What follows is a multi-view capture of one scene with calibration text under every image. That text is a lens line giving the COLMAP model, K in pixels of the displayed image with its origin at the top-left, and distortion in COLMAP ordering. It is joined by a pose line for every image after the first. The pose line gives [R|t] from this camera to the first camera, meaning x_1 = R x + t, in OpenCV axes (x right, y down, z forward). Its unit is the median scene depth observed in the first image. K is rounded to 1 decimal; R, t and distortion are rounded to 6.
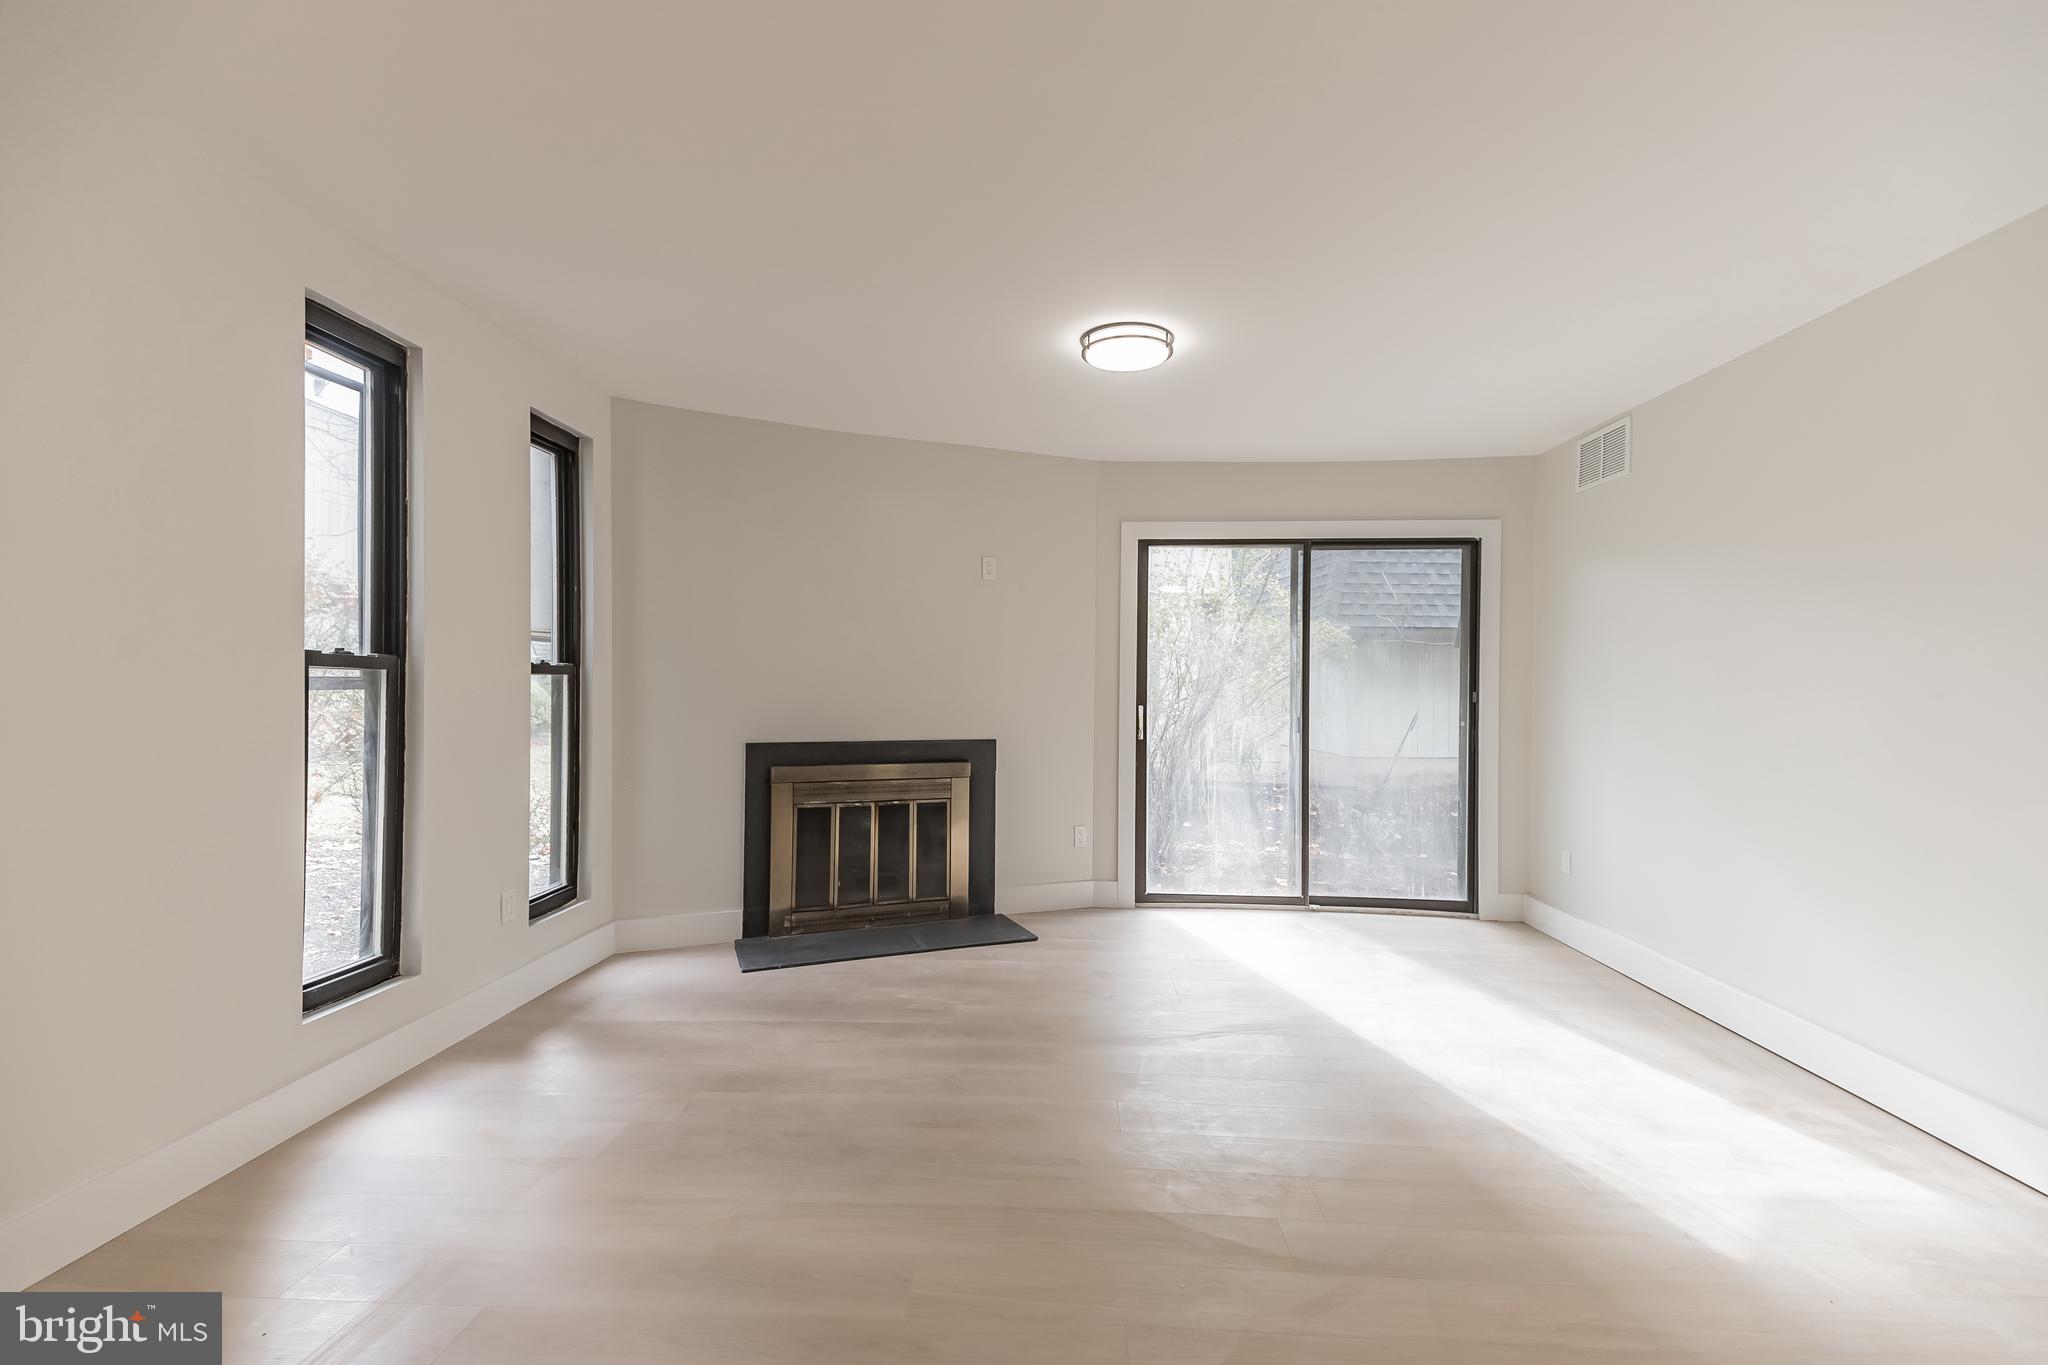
lens RADIAL K [[920.2, 0, 1024.0], [0, 920.2, 682.5], [0, 0, 1]] dist [0.107334, -0.051627]
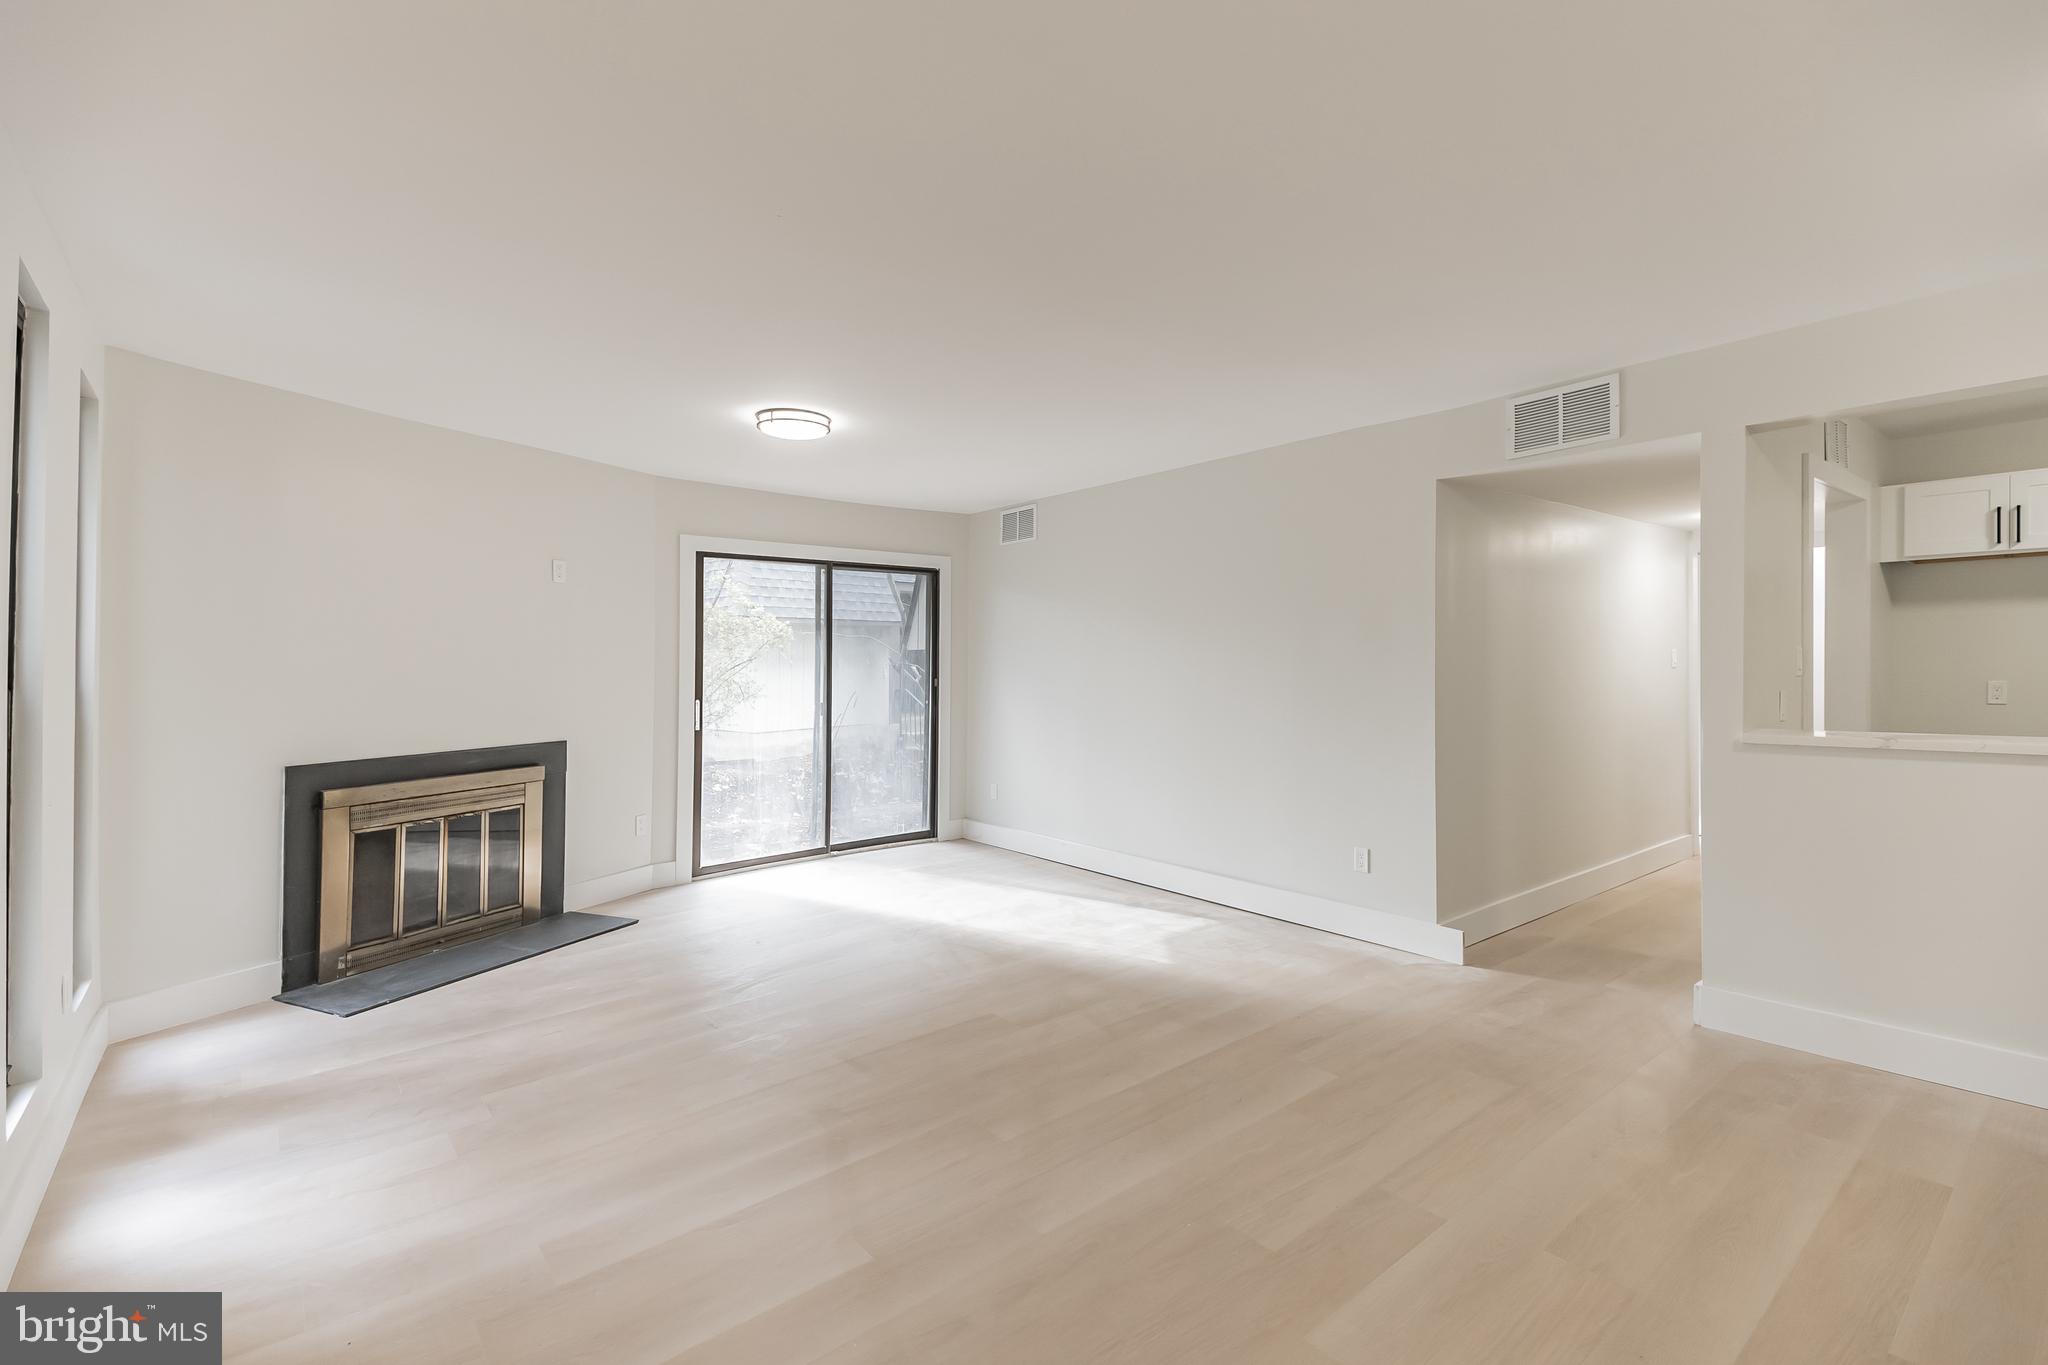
lens RADIAL K [[920.2, 0, 1024.0], [0, 920.2, 682.5], [0, 0, 1]] dist [0.107334, -0.051627]
pose [[0.743095, -0.032750, 0.668384, -0.354138], [0.016030, 0.999386, 0.031147, -0.026556], [-0.668994, -0.012431, 0.743164, -0.104985]]
